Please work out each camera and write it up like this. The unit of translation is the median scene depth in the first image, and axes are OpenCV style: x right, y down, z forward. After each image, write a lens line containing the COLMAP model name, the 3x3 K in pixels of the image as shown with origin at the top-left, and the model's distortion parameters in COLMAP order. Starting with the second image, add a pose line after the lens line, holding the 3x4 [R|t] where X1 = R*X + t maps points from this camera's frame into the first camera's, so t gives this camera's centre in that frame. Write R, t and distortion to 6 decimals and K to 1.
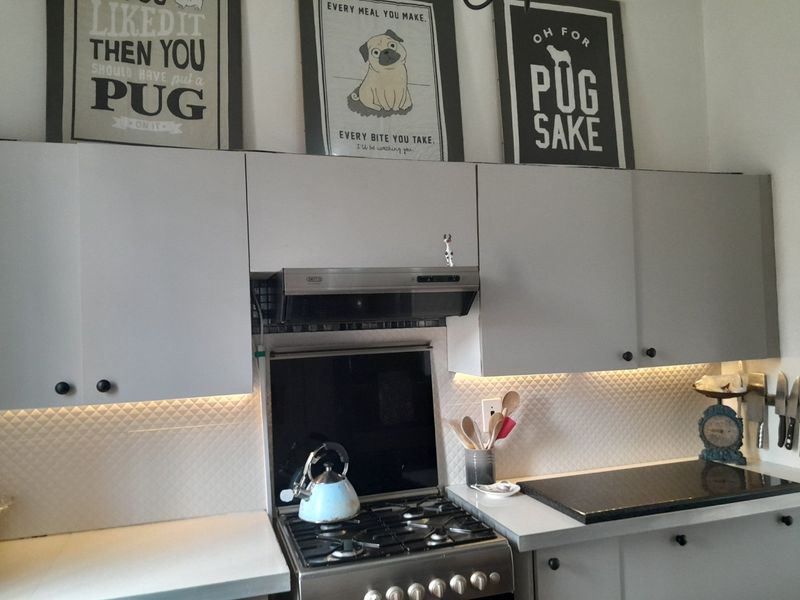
lens RADIAL K [[596.3, 0, 399.0], [0, 596.3, 309.7], [0, 0, 1]] dist [0.006973, -0.000763]
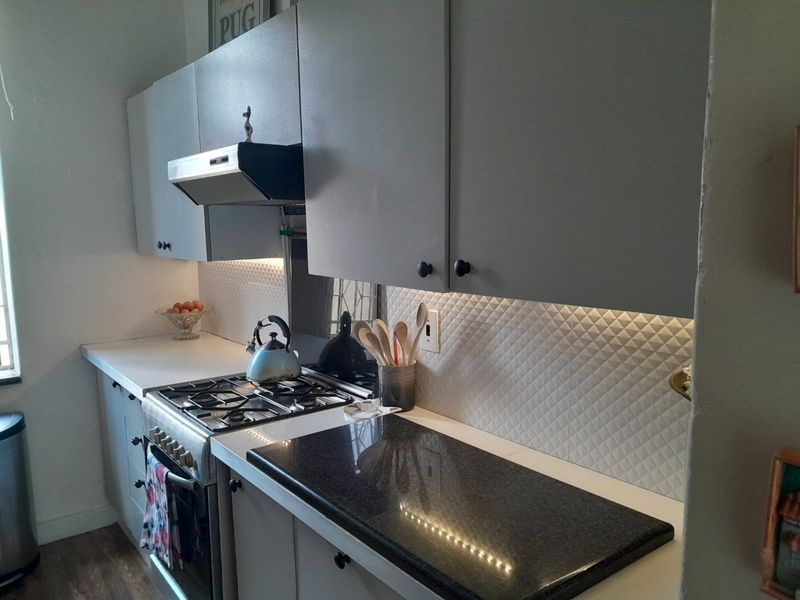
lens RADIAL K [[596.3, 0, 399.0], [0, 596.3, 309.7], [0, 0, 1]] dist [0.006973, -0.000763]
pose [[0.364714, 0.151609, -0.918694, 0.873448], [-0.029908, 0.988053, 0.151182, 0.021128], [0.930639, -0.027661, 0.364892, 0.647458]]
